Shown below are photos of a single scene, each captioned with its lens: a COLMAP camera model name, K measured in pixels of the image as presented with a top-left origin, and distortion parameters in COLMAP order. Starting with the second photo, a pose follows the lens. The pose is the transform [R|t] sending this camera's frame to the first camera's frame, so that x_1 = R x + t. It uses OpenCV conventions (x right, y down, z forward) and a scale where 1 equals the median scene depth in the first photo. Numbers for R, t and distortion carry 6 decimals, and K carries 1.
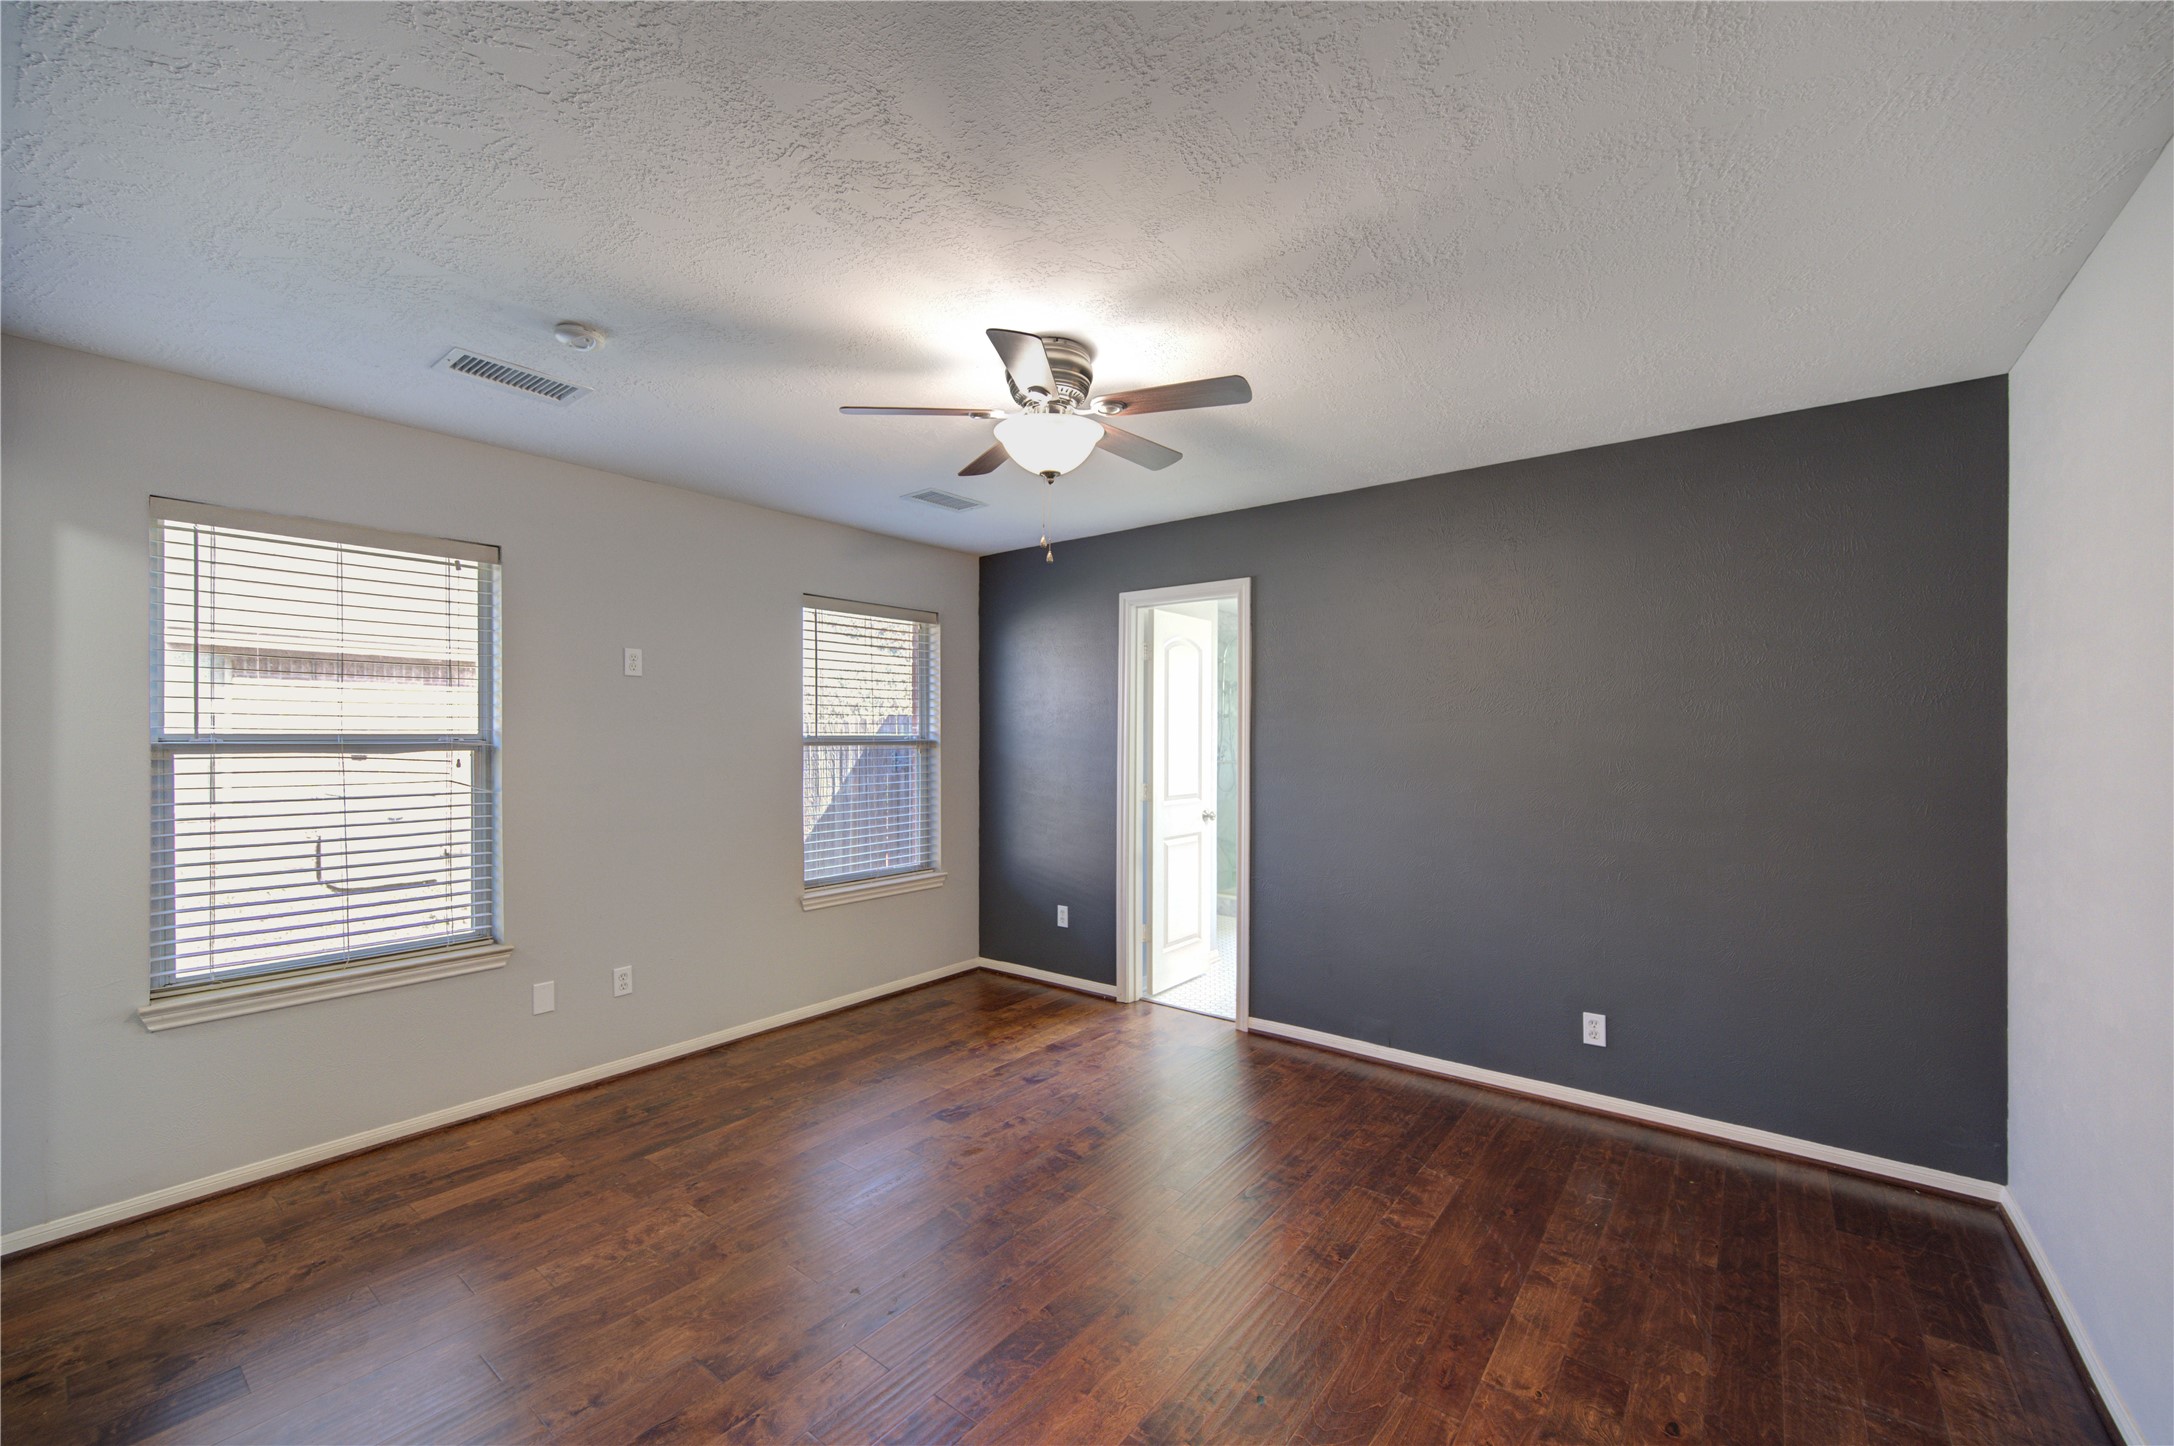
lens RADIAL K [[860.5, 0, 1089.0], [0, 860.5, 737.0], [0, 0, 1]] dist [0.000968, -0.000259]
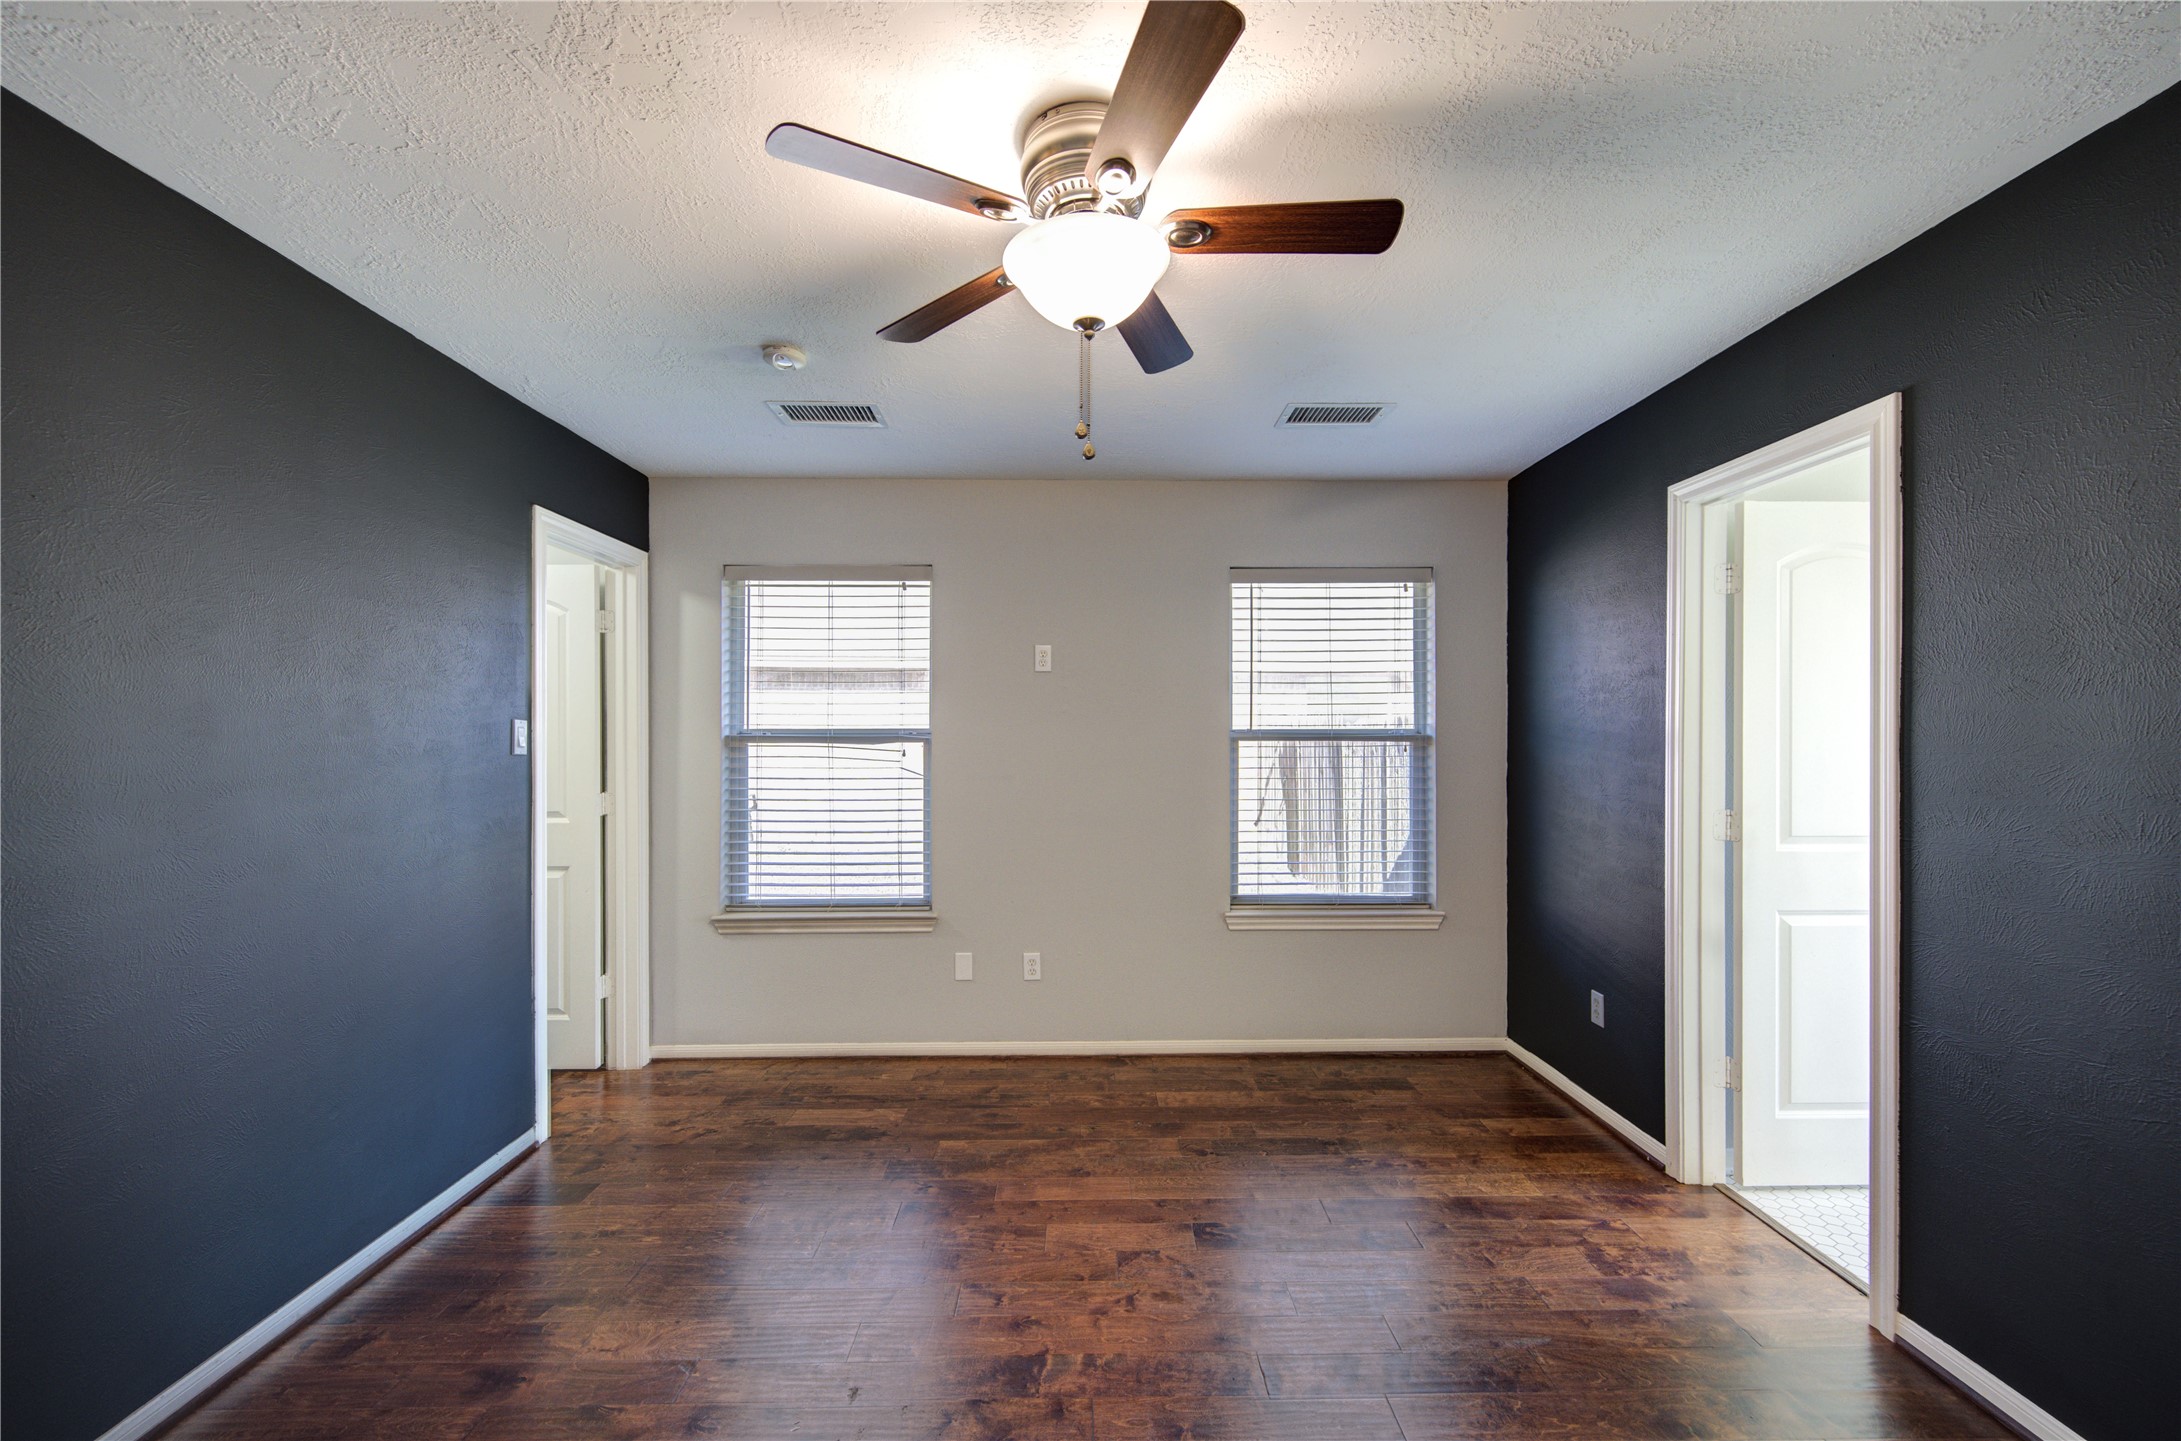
lens RADIAL K [[876.6, 0, 1095.2], [0, 876.6, 739.7], [0, 0, 1]] dist [0.002070, 0.000199]
pose [[0.625484, 0.004510, -0.780224, 0.359412], [0.000547, 0.999981, 0.006219, 0.004174], [0.780236, -0.004317, 0.625470, 0.433599]]
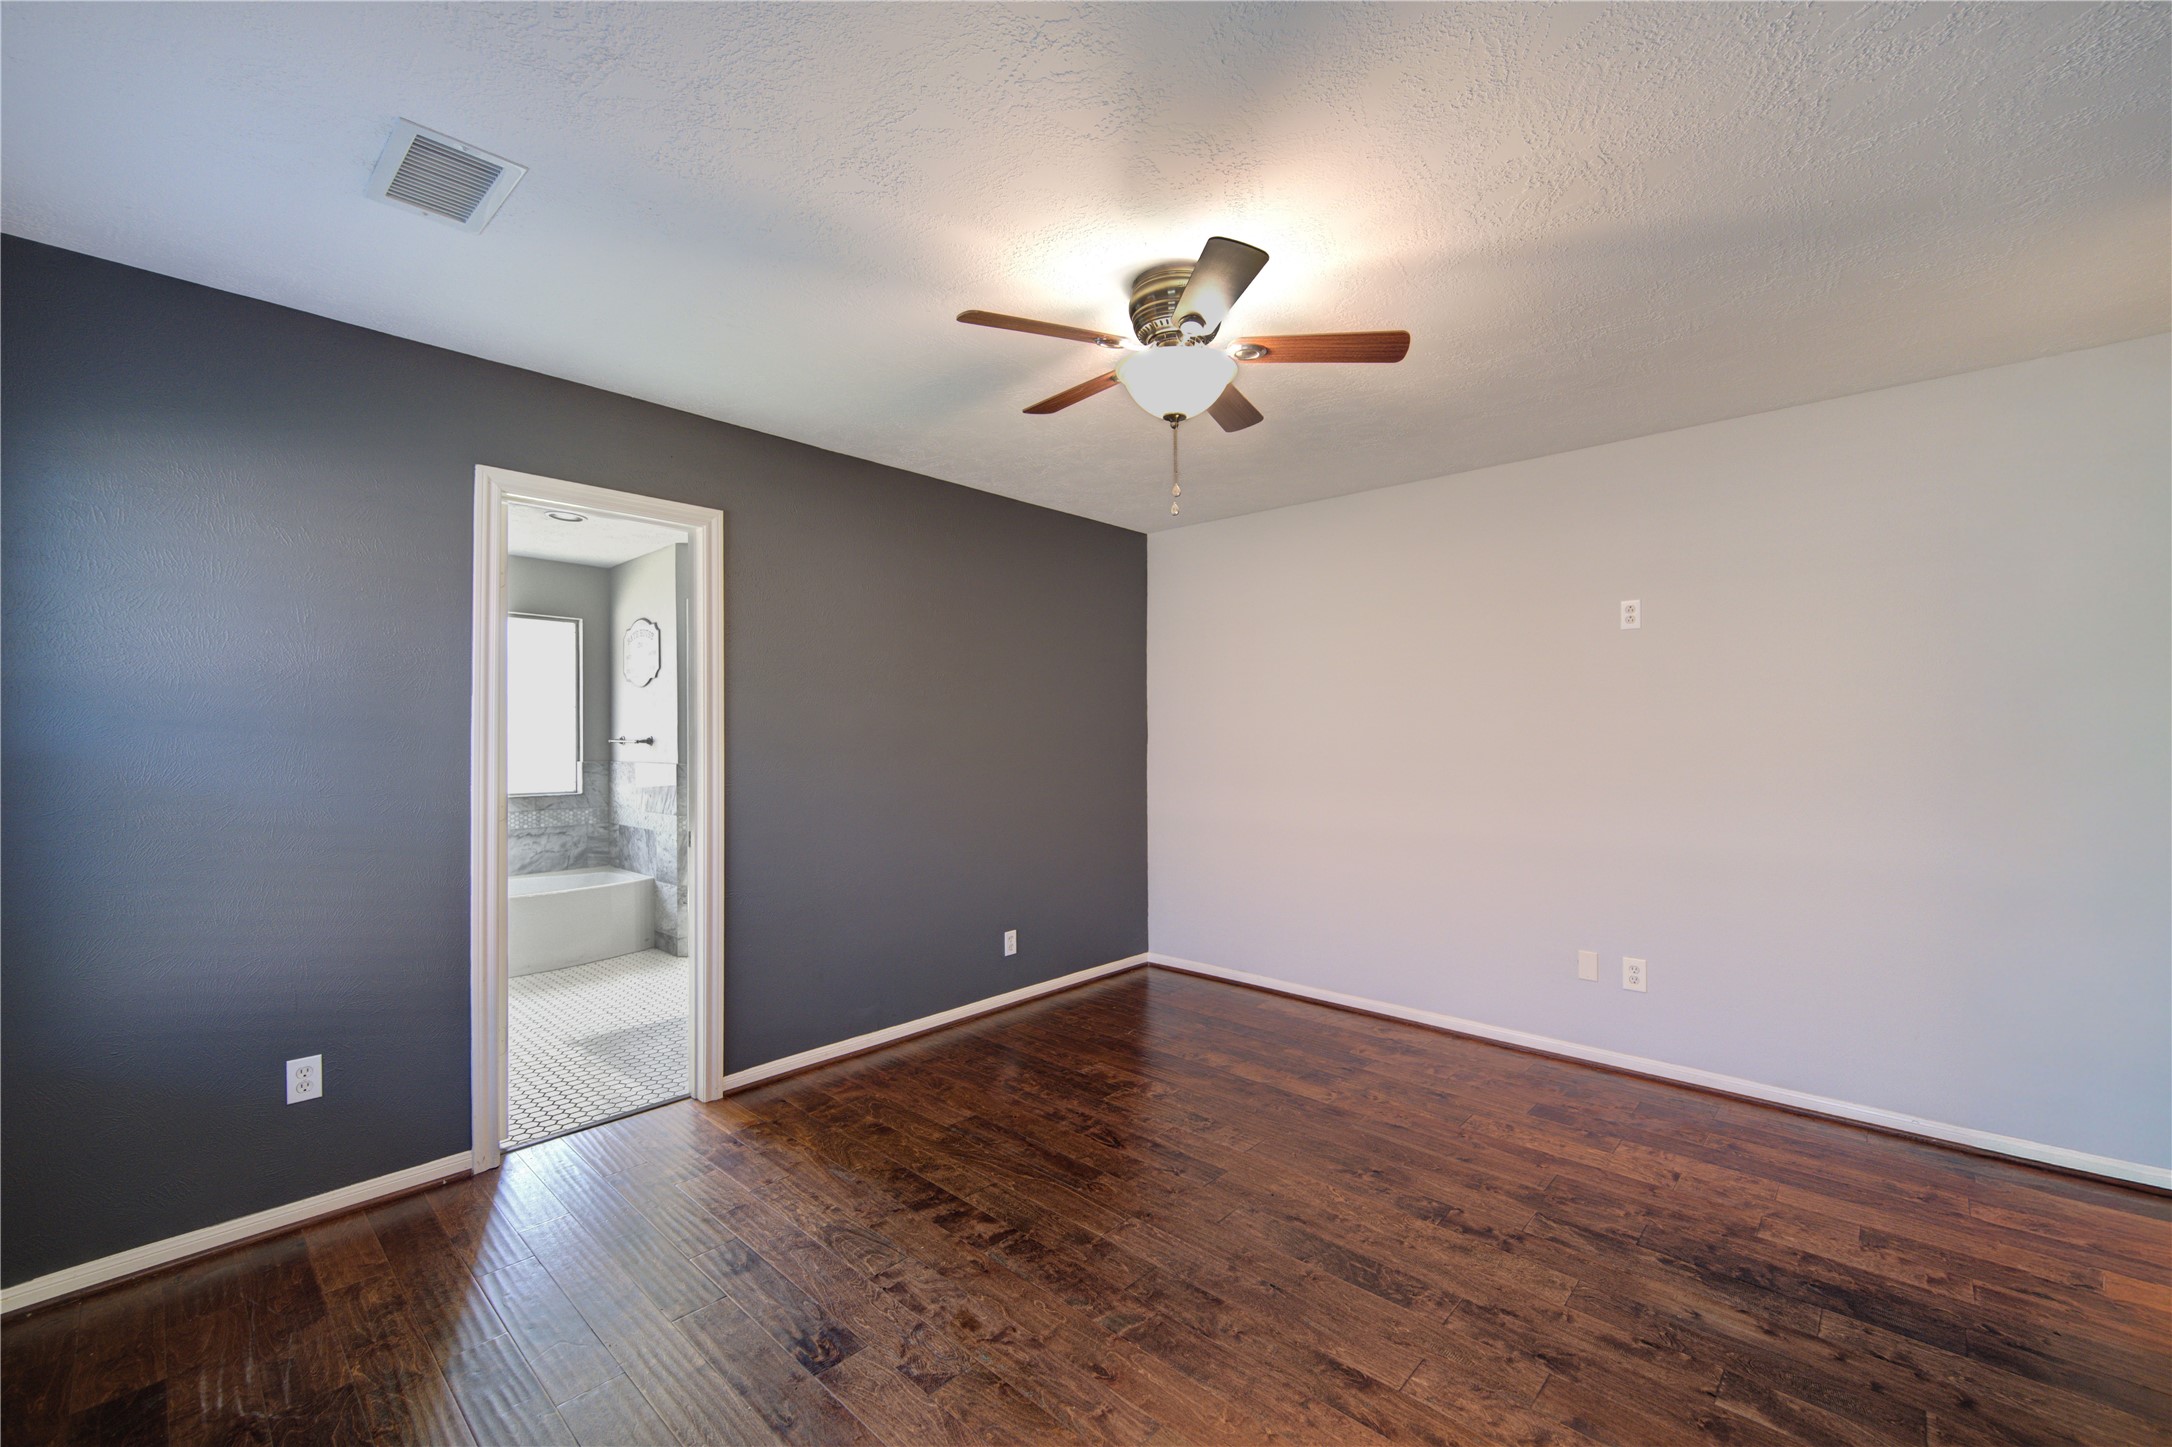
lens RADIAL K [[884.0, 0, 1094.0], [0, 884.0, 733.7], [0, 0, 1]] dist [-0.000137, -0.000271]
pose [[0.080868, -0.004199, 0.996716, -0.725581], [0.004188, 0.999984, 0.003873, 0.017140], [-0.996716, 0.003862, 0.080884, 0.748798]]
